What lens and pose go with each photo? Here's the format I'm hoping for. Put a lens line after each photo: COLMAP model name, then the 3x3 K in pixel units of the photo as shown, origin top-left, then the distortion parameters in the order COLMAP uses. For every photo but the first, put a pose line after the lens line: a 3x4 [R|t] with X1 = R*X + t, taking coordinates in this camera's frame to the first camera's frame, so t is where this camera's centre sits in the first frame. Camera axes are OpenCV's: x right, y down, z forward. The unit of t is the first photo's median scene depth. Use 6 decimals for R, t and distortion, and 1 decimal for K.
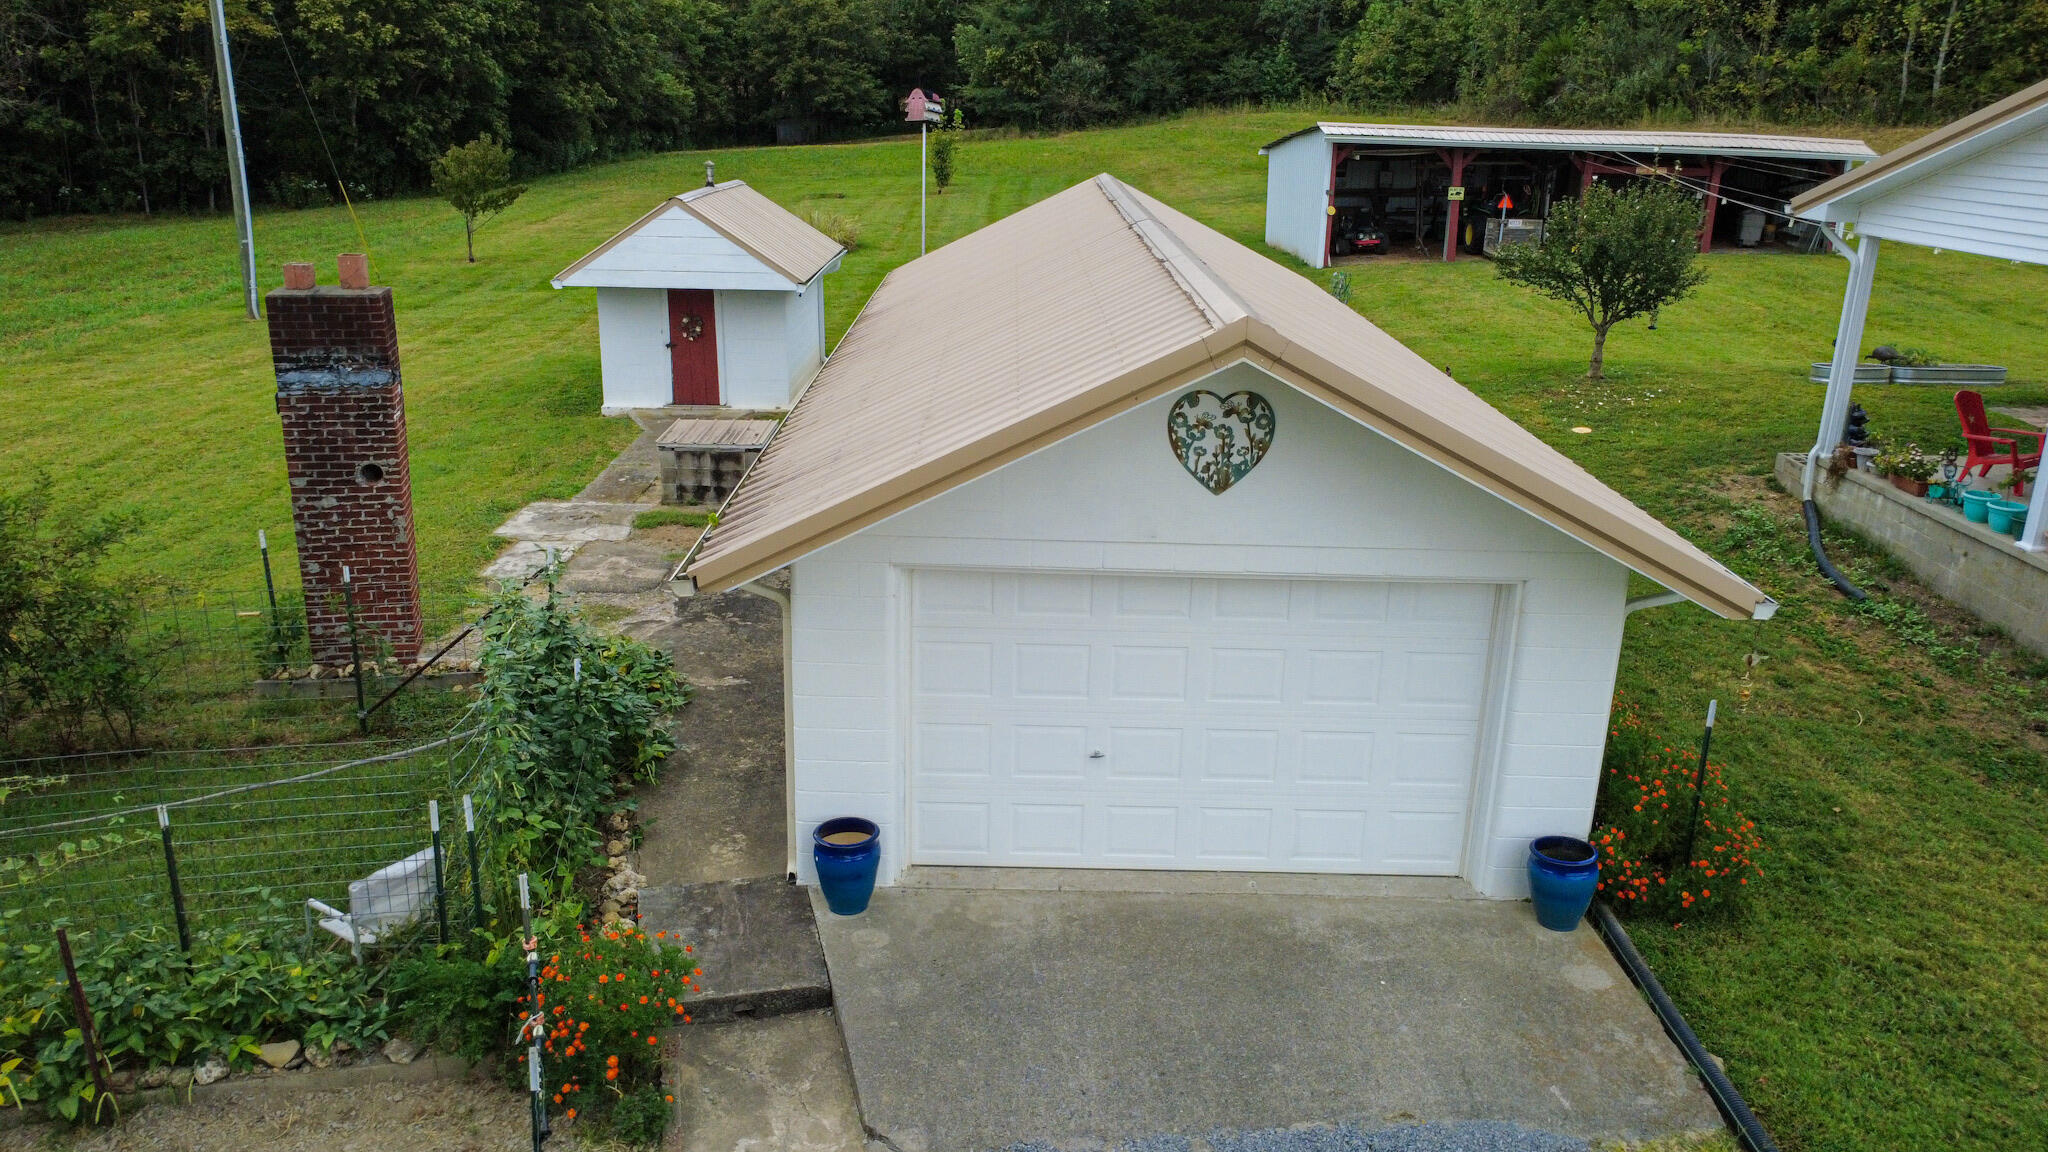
lens RADIAL K [[1494.4, 0, 1023.6], [0, 1494.4, 569.9], [0, 0, 1]] dist [0.003495, -0.004086]
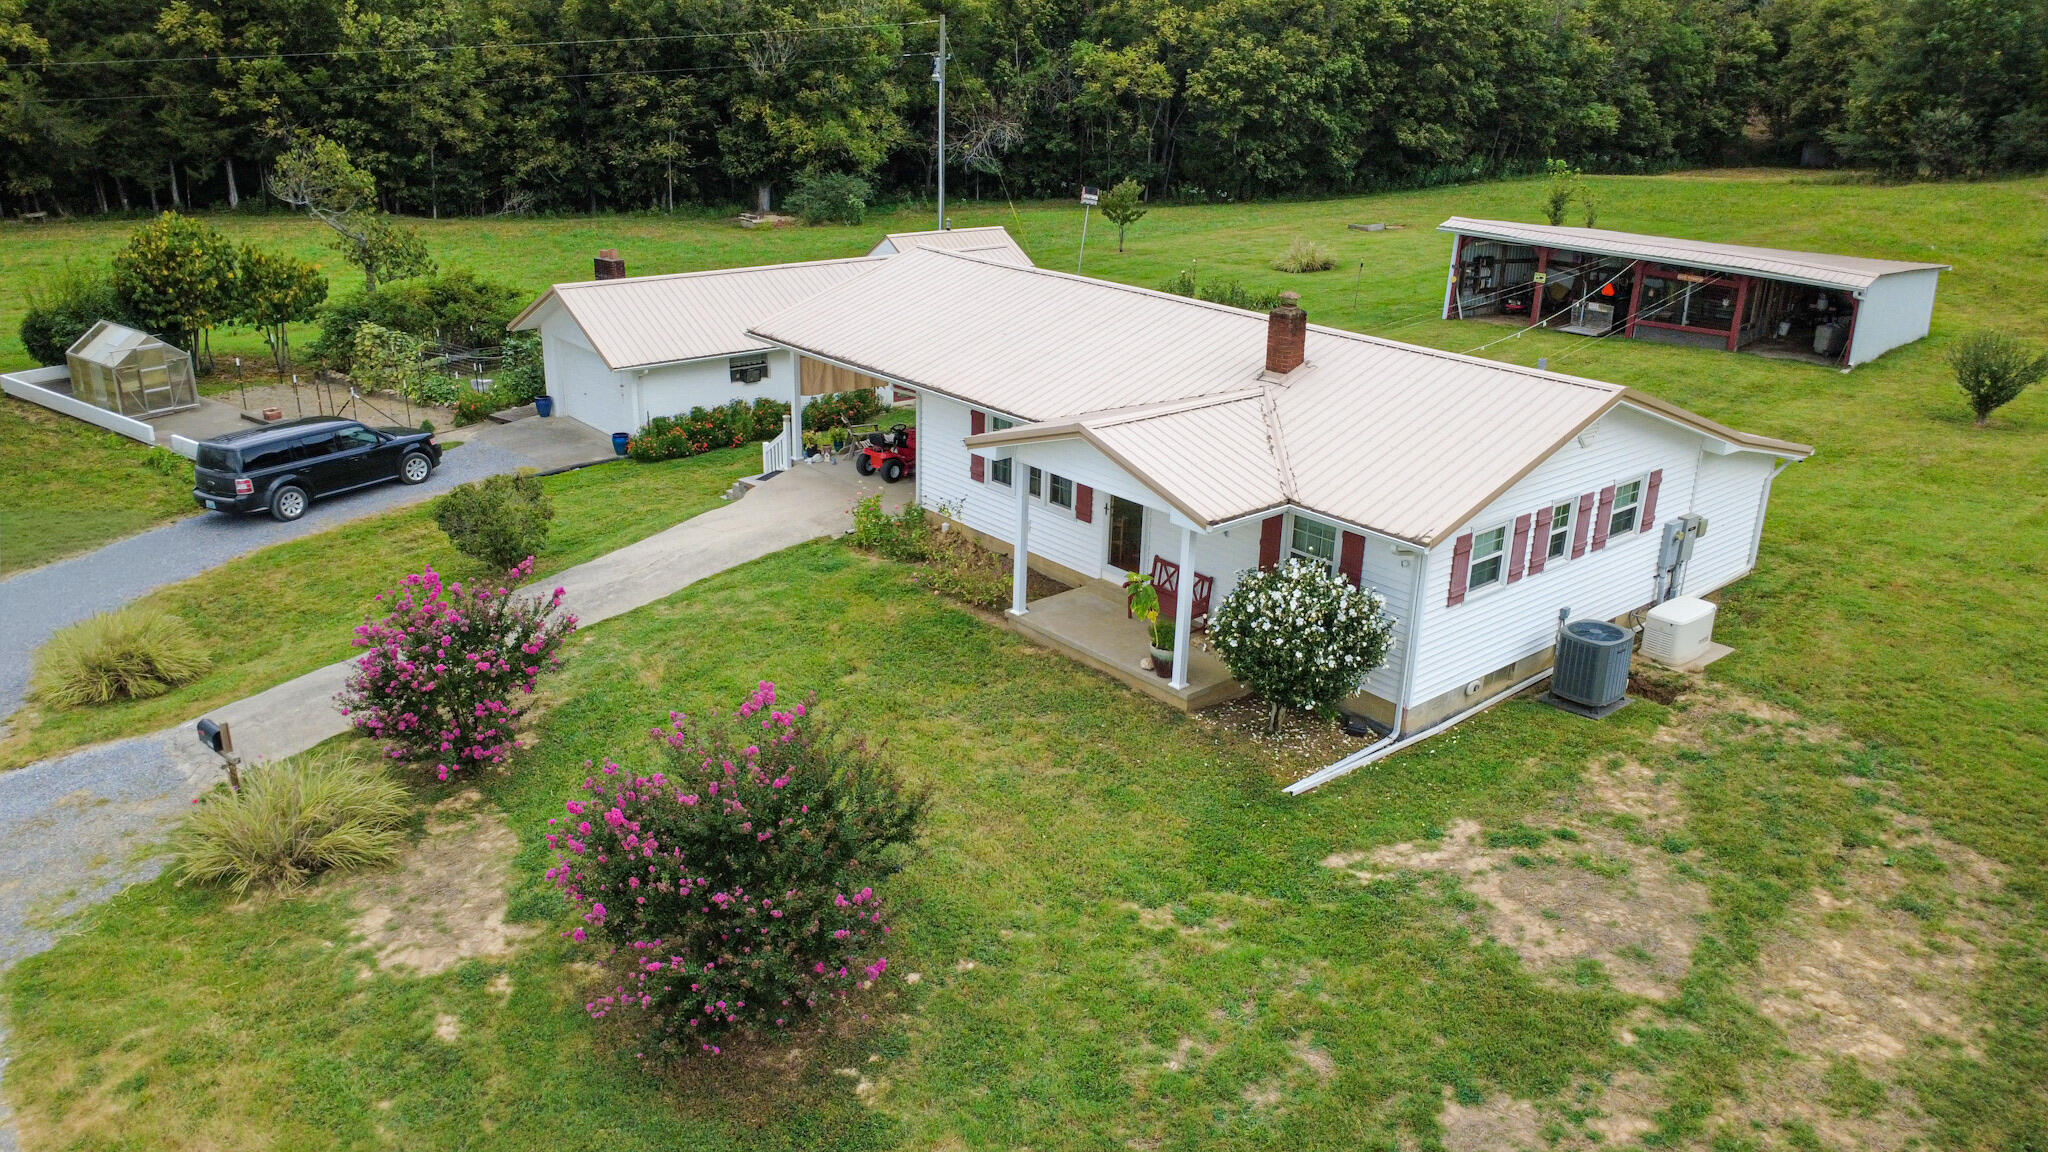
lens RADIAL K [[1494.4, 0, 1023.6], [0, 1494.4, 569.9], [0, 0, 1]] dist [0.003495, -0.004086]
pose [[0.647398, 0.256277, -0.717773, 1.345495], [-0.242315, 0.962117, 0.124961, -0.073235], [0.722606, 0.093028, 0.684972, -0.299462]]
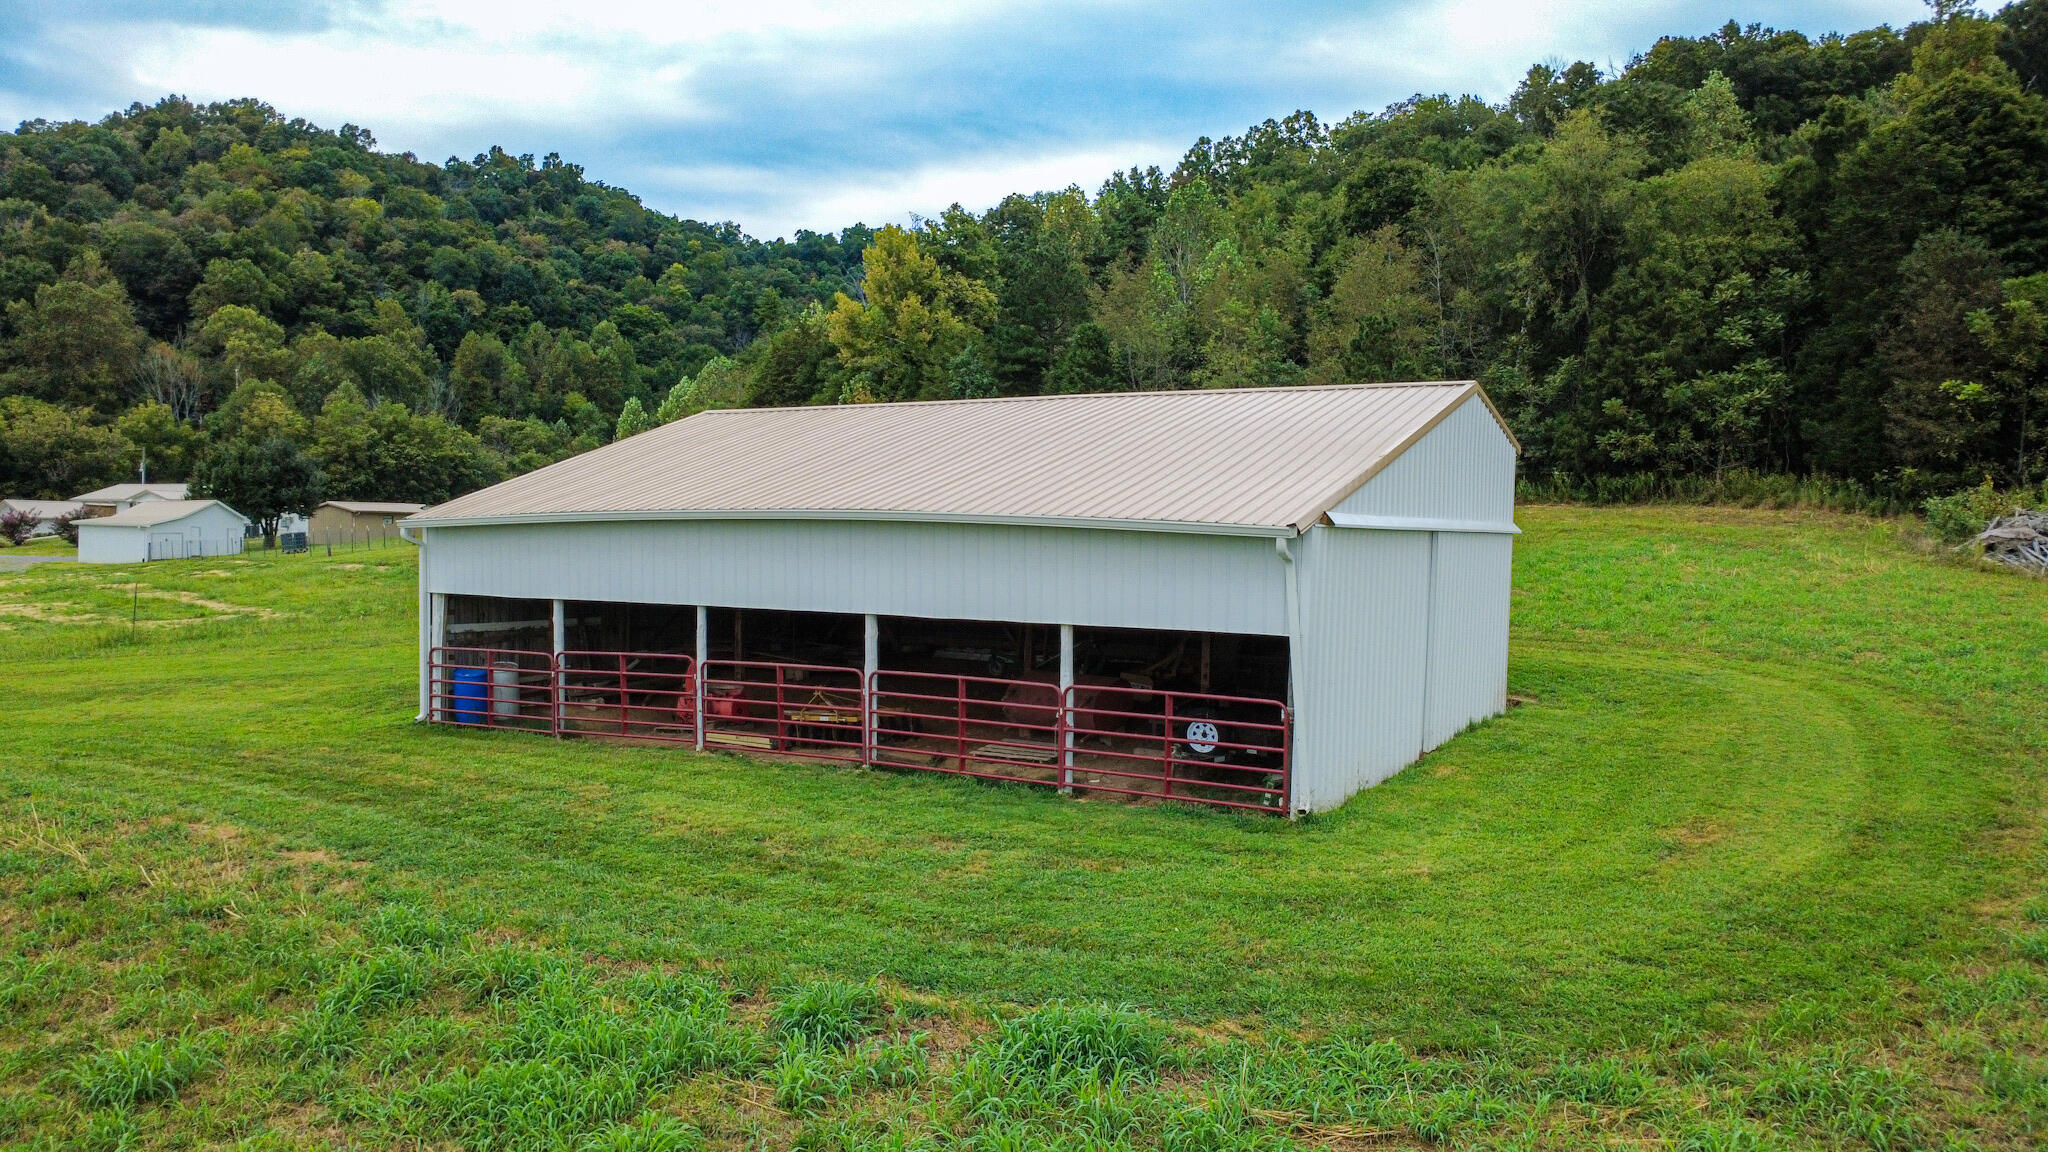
lens RADIAL K [[1494.0, 0, 1022.9], [0, 1494.0, 574.8], [0, 0, 1]] dist [0.003316, -0.004104]
pose [[0.910816, 0.000119, -0.412812, 5.063800], [-0.119774, 0.957060, -0.263989, 1.069978], [0.395054, 0.289889, 0.871720, -2.566109]]
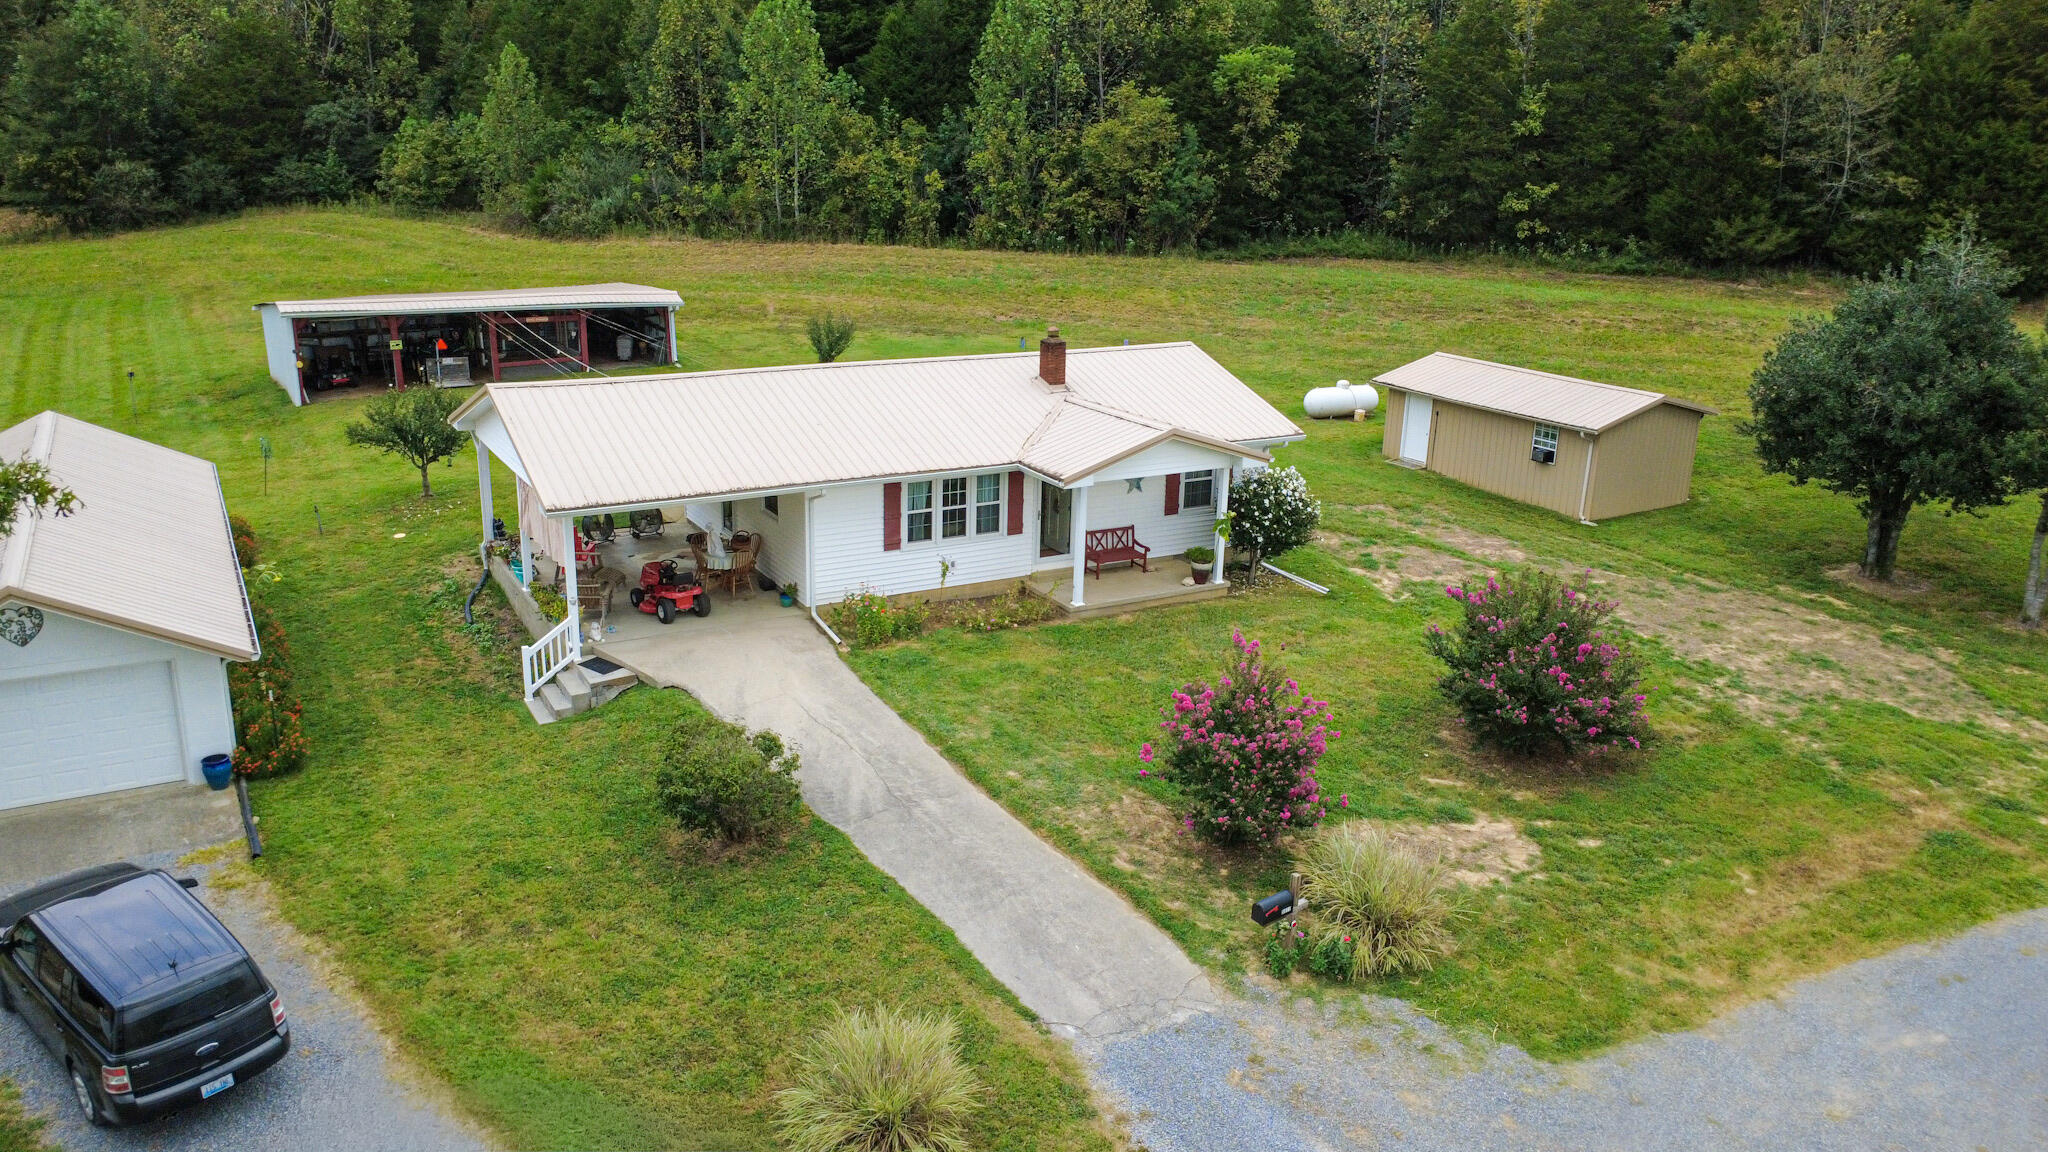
lens RADIAL K [[1494.4, 0, 1023.6], [0, 1494.4, 569.9], [0, 0, 1]] dist [0.003495, -0.004086]
pose [[0.866976, -0.144428, 0.476962, 0.133125], [0.146657, 0.988644, 0.032791, -0.004615], [-0.476282, 0.041521, 0.878312, -0.660545]]
